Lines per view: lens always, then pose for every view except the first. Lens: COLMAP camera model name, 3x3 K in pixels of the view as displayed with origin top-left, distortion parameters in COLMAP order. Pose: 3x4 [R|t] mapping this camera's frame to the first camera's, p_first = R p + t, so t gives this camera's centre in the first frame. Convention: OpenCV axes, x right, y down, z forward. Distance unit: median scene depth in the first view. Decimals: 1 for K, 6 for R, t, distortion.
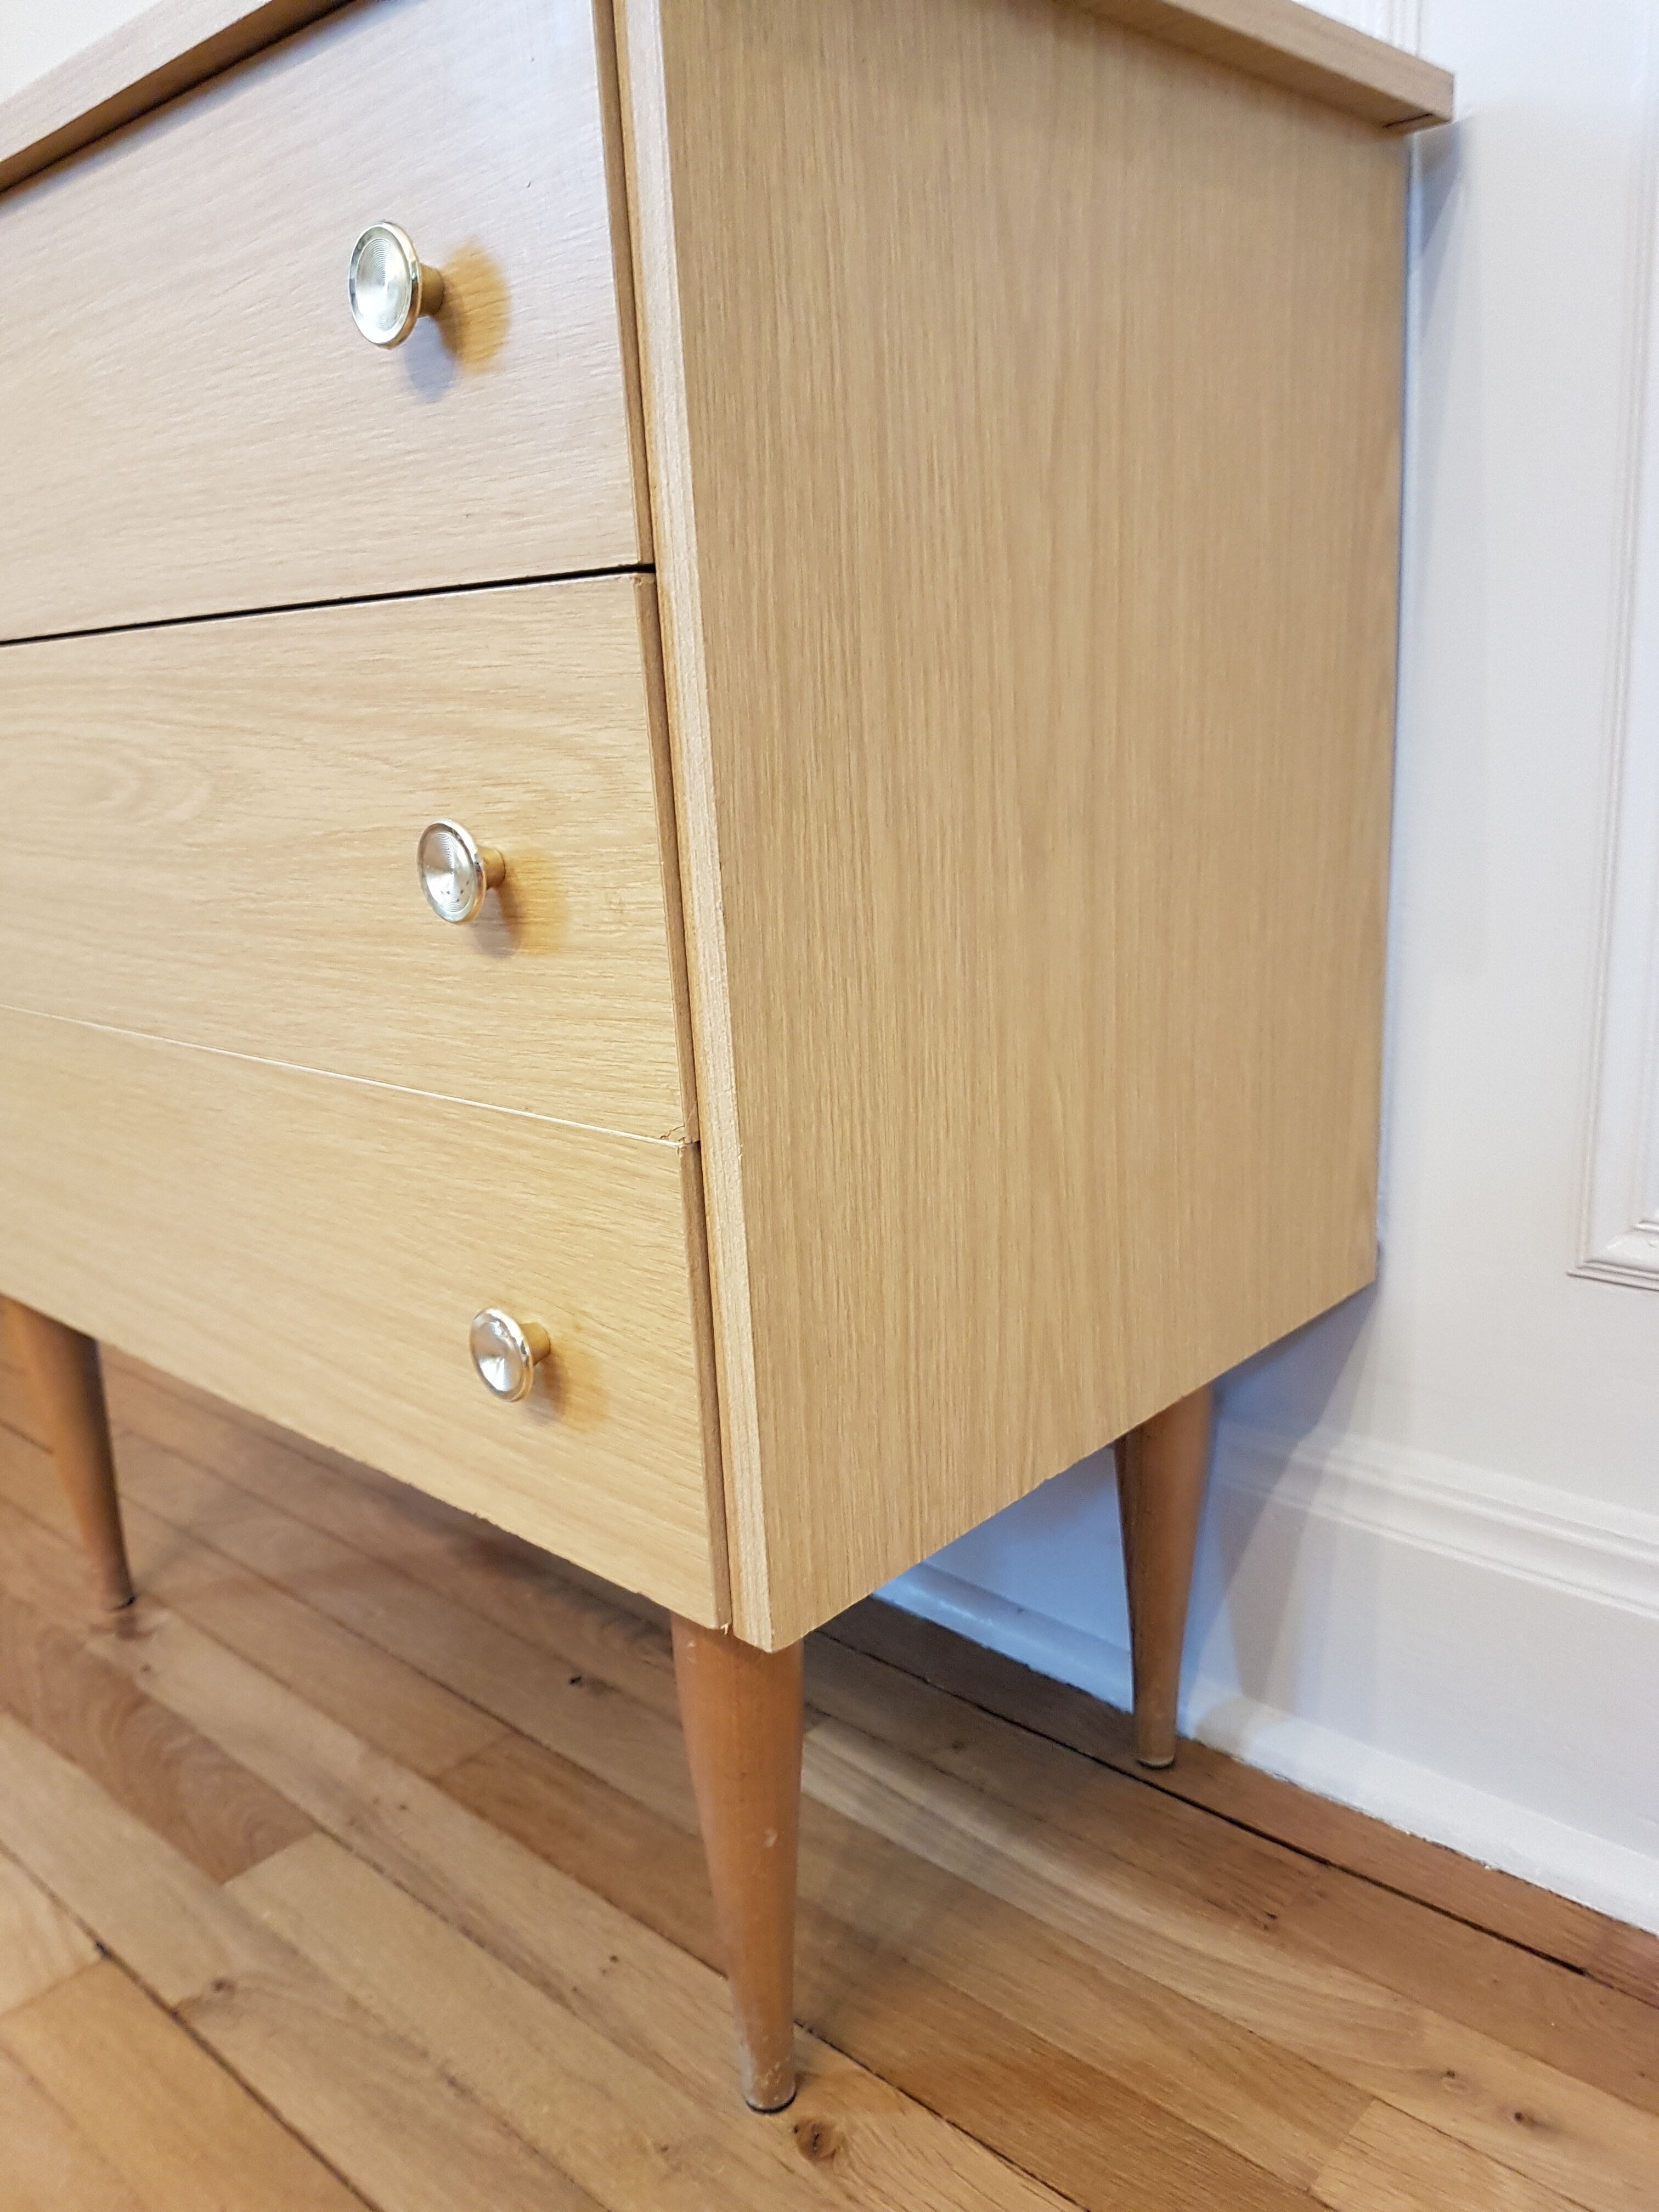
lens RADIAL K [[1699.3, 0, 834.2], [0, 1699.3, 1078.5], [0, 0, 1]] dist [0.032726, -0.084650]
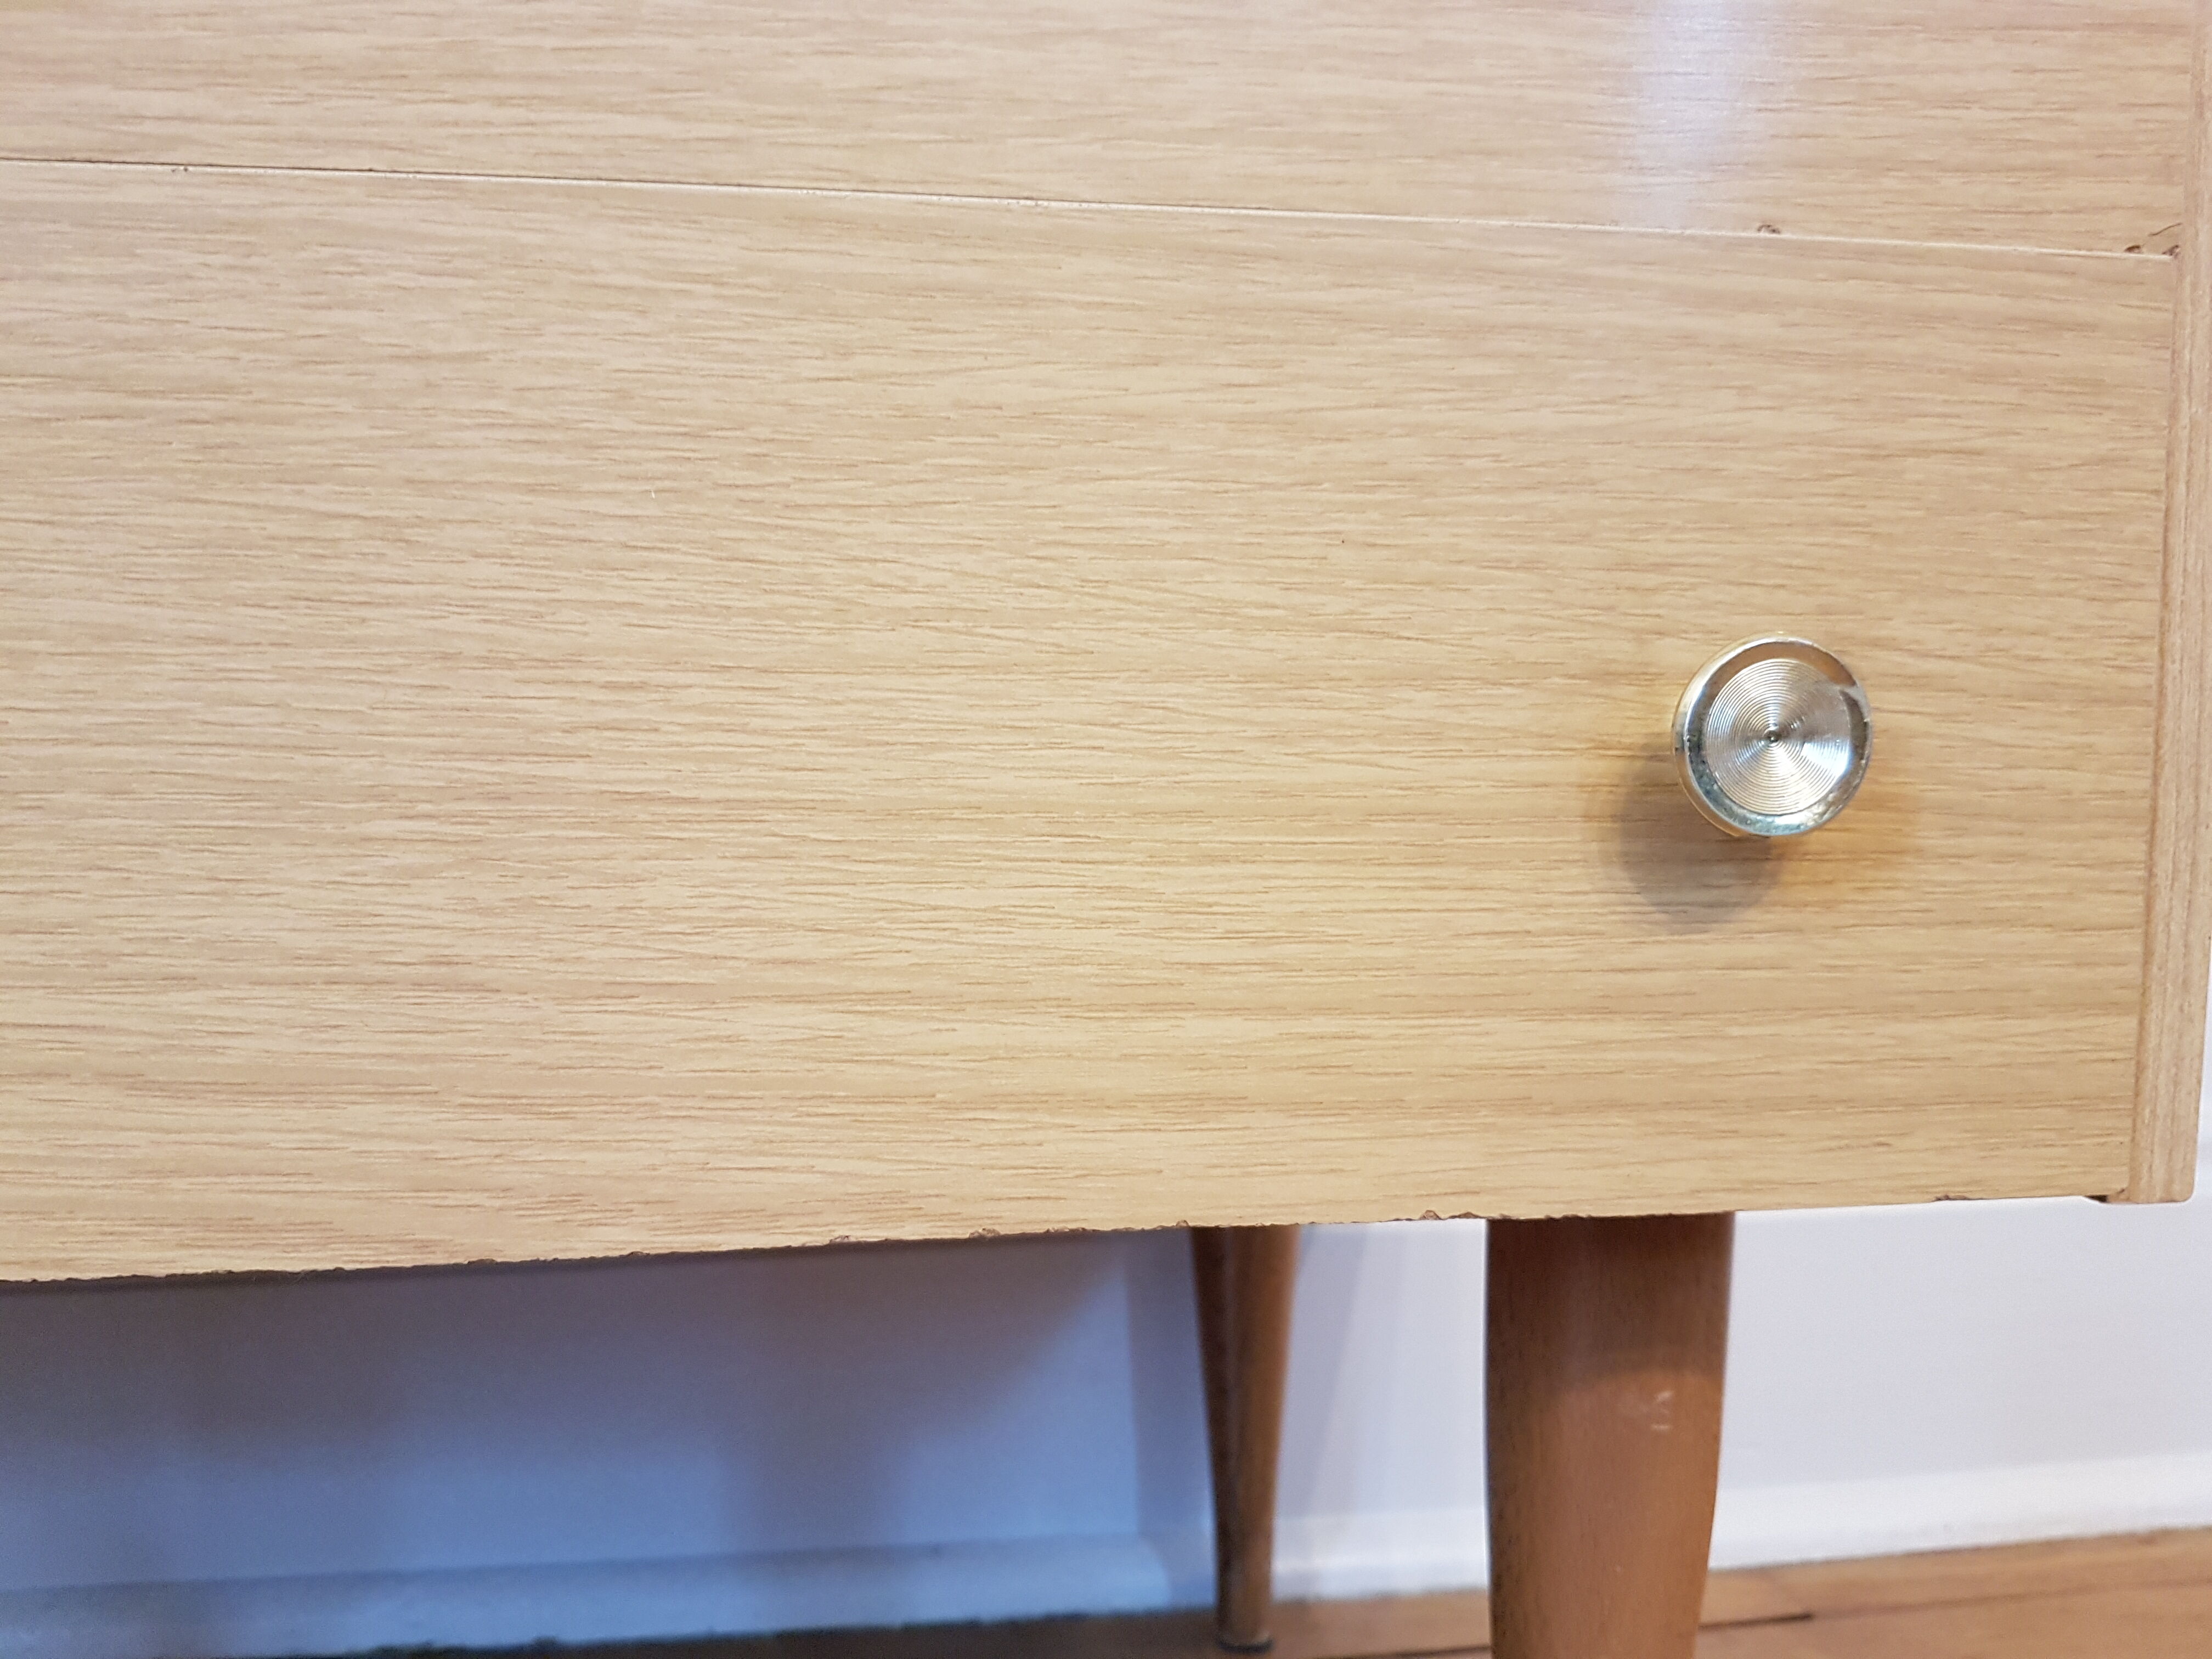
lens RADIAL K [[1699.3, 0, 1101.2], [0, 1699.3, 868.2], [0, 0, 1]] dist [0.032726, -0.084650]
pose [[0.649738, -0.015571, 0.759999, -0.677997], [0.138526, 0.985474, -0.098238, 0.220480], [-0.747429, 0.169109, 0.642457, 0.852661]]
